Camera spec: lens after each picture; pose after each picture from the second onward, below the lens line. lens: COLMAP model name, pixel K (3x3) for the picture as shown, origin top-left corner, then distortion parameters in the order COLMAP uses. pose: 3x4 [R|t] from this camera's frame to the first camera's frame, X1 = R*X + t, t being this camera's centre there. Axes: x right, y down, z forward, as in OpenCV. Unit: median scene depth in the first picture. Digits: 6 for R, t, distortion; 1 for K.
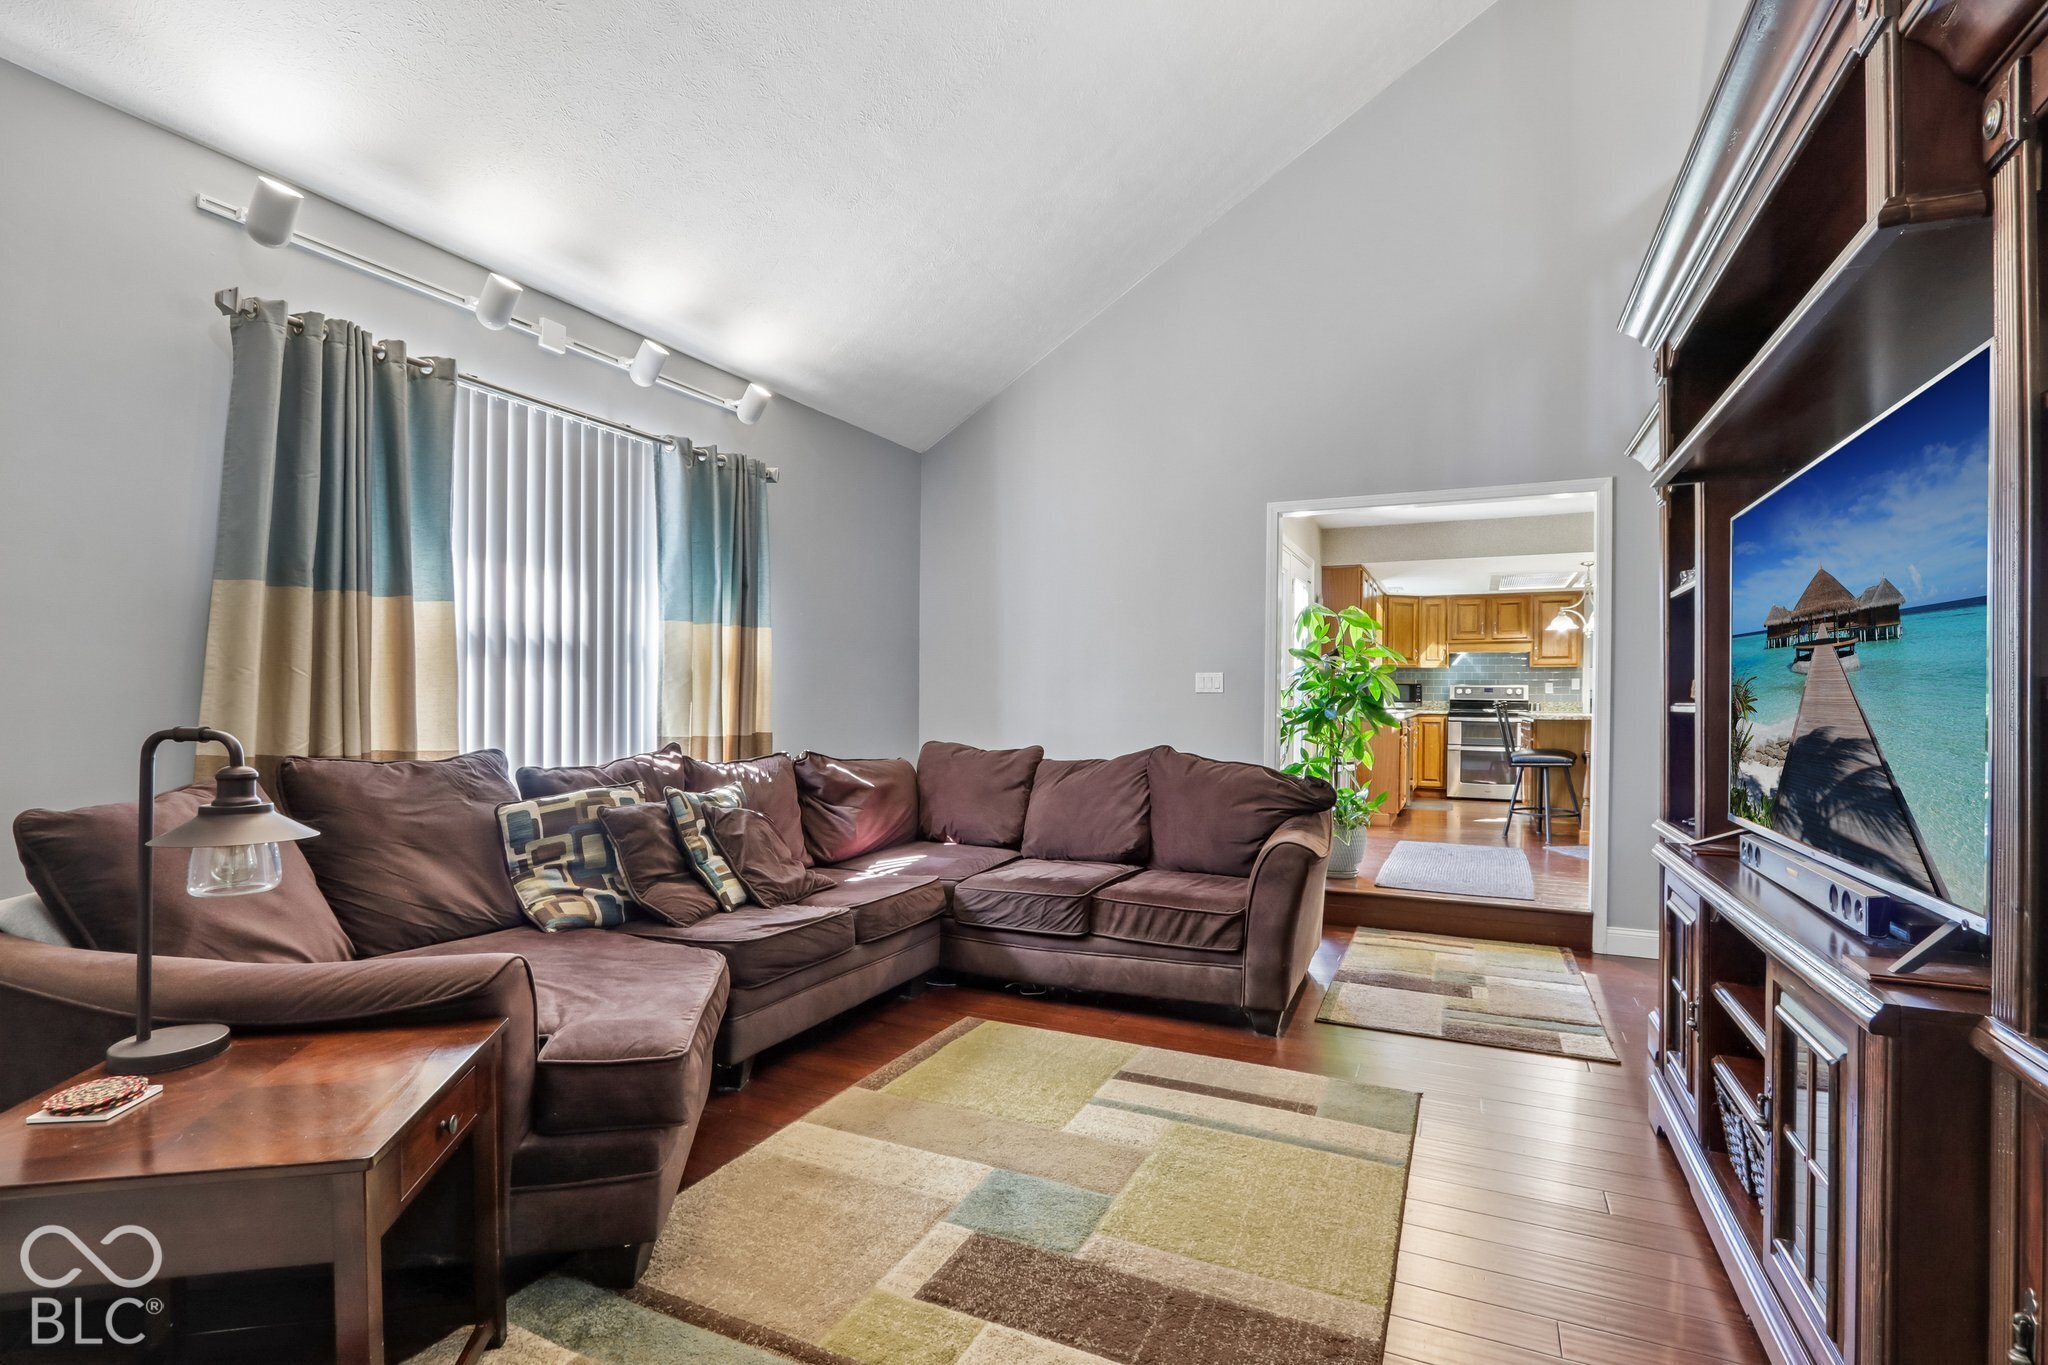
lens RADIAL K [[953.1, 0, 1024.9], [0, 953.1, 690.1], [0, 0, 1]] dist [0.012440, -0.000169]
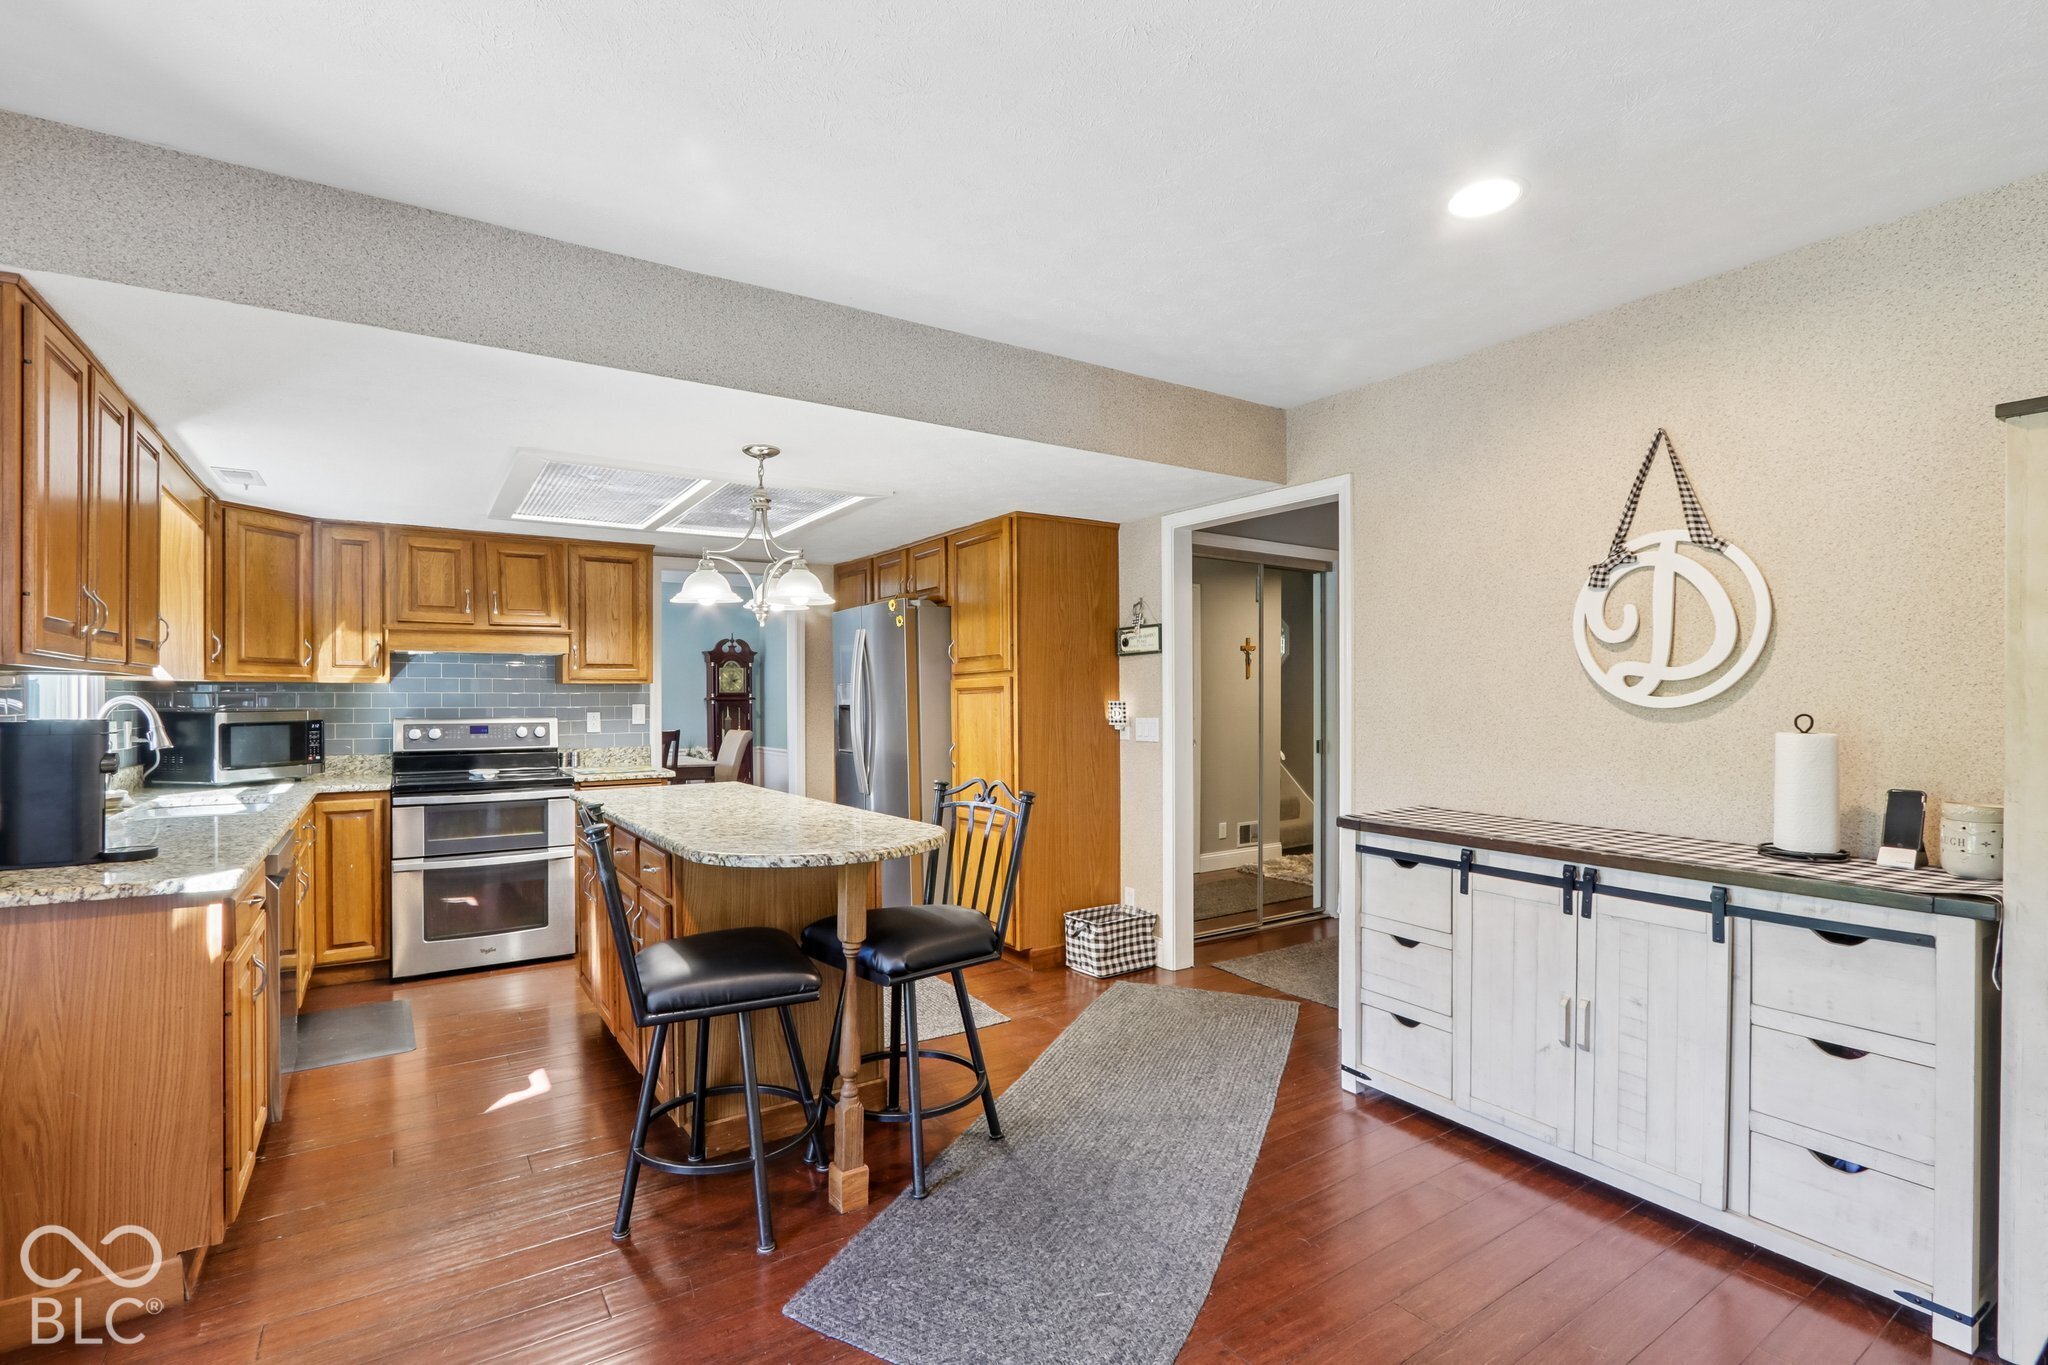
lens RADIAL K [[953.1, 0, 1018.2], [0, 953.1, 698.0], [0, 0, 1]] dist [0.012440, -0.000169]
pose [[0.523177, -0.011497, 0.852146, 0.215113], [0.006562, 0.999934, 0.009462, -0.019318], [-0.852199, 0.000641, 0.523218, 0.515750]]
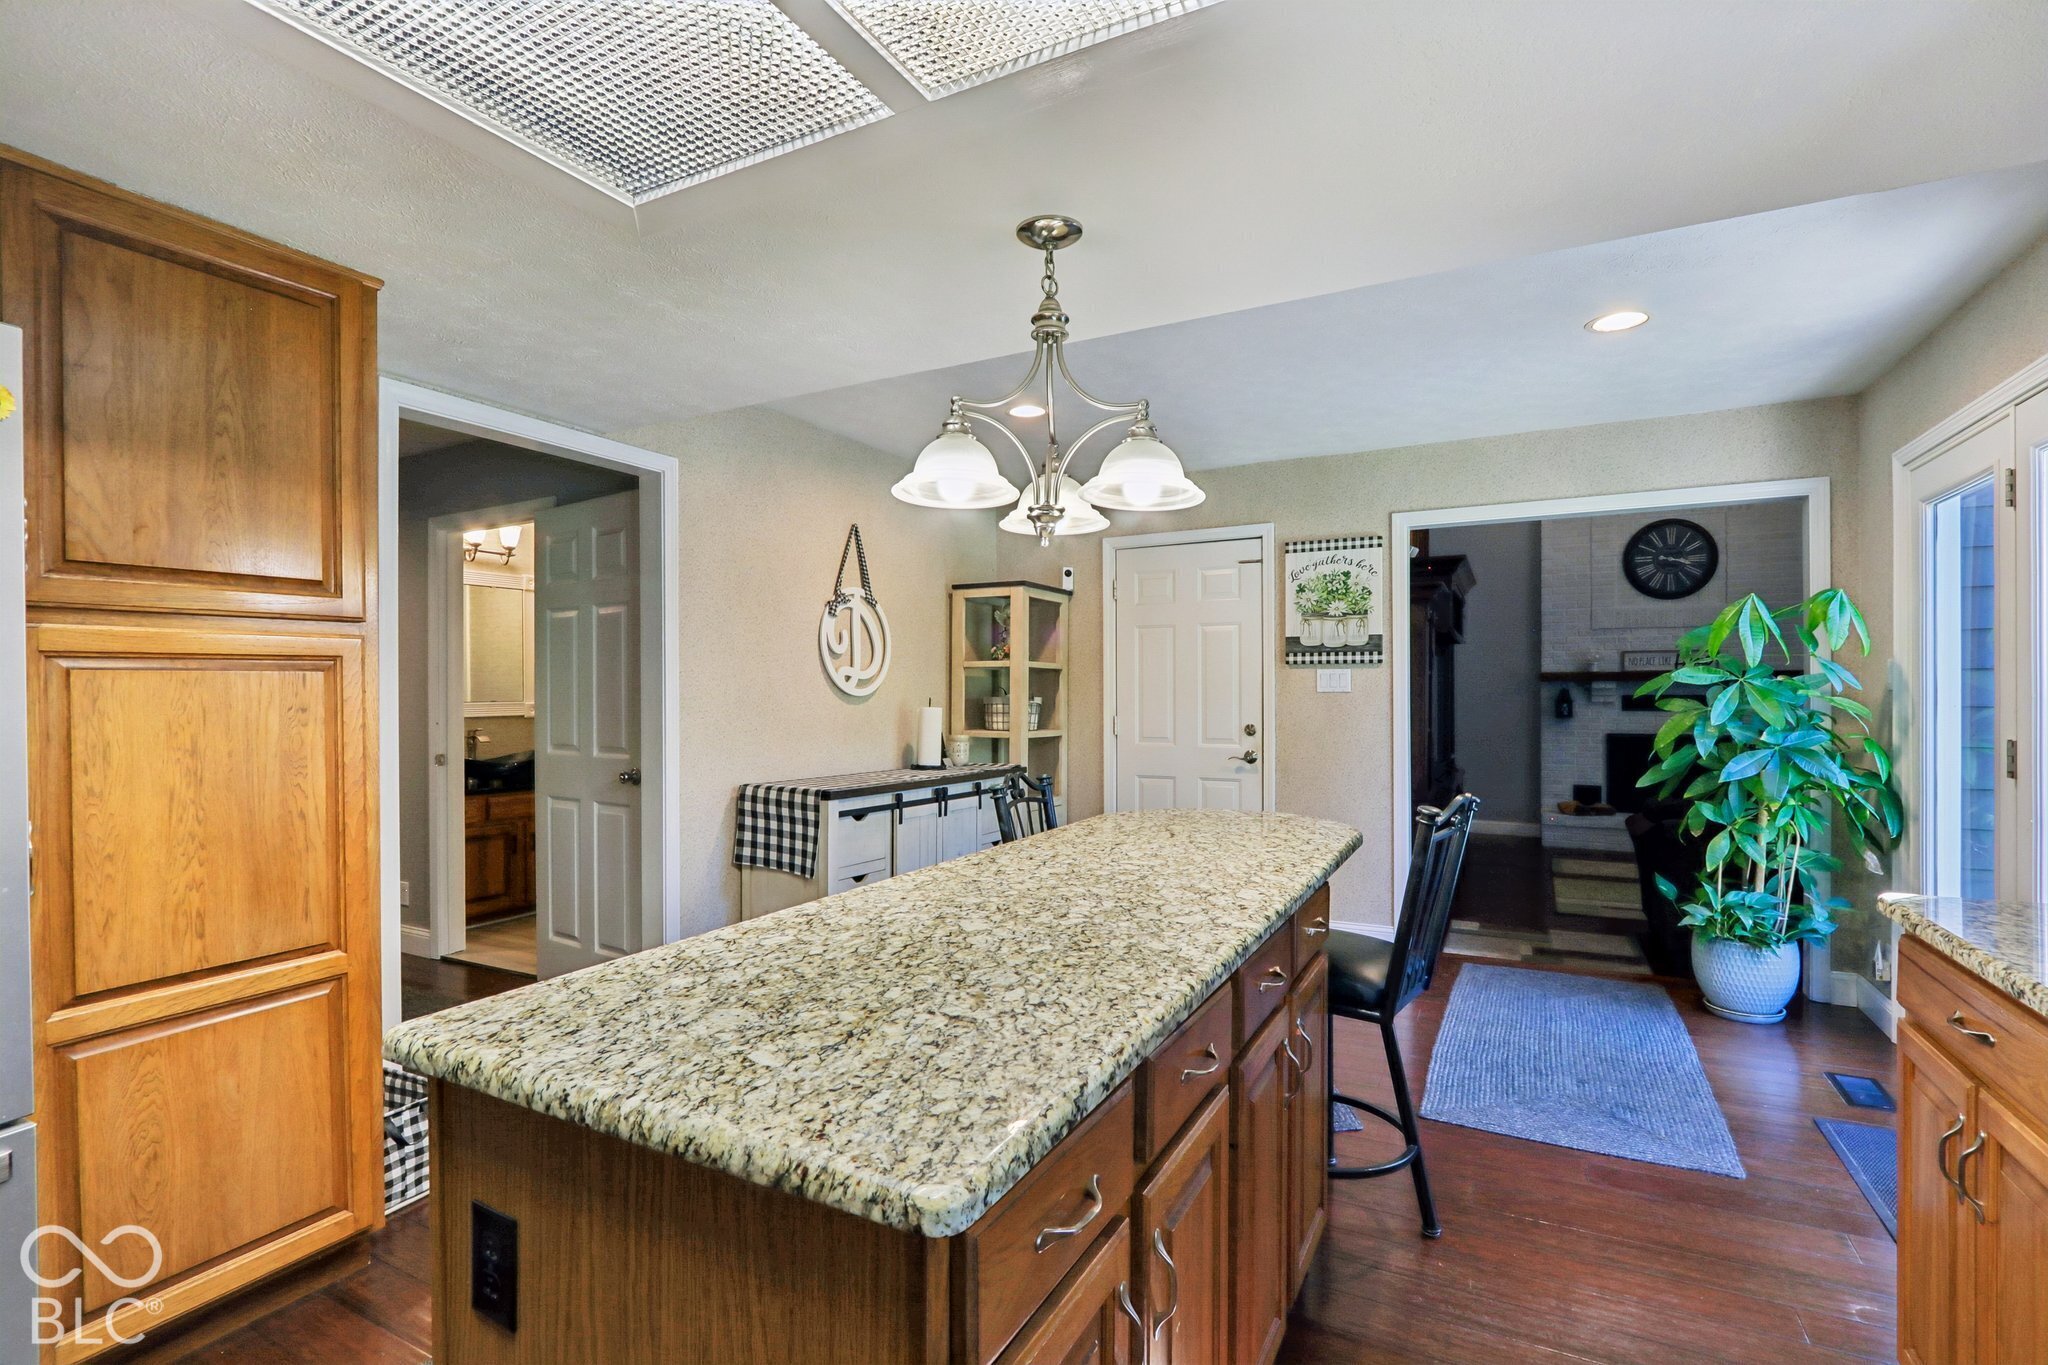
lens RADIAL K [[953.1, 0, 1022.8], [0, 953.1, 694.1], [0, 0, 1]] dist [0.012440, -0.000169]
pose [[-0.998160, -0.009696, 0.059852, 0.580617], [-0.009737, 0.999953, -0.000402, -0.010836], [-0.059846, -0.000984, -0.998207, 1.206418]]
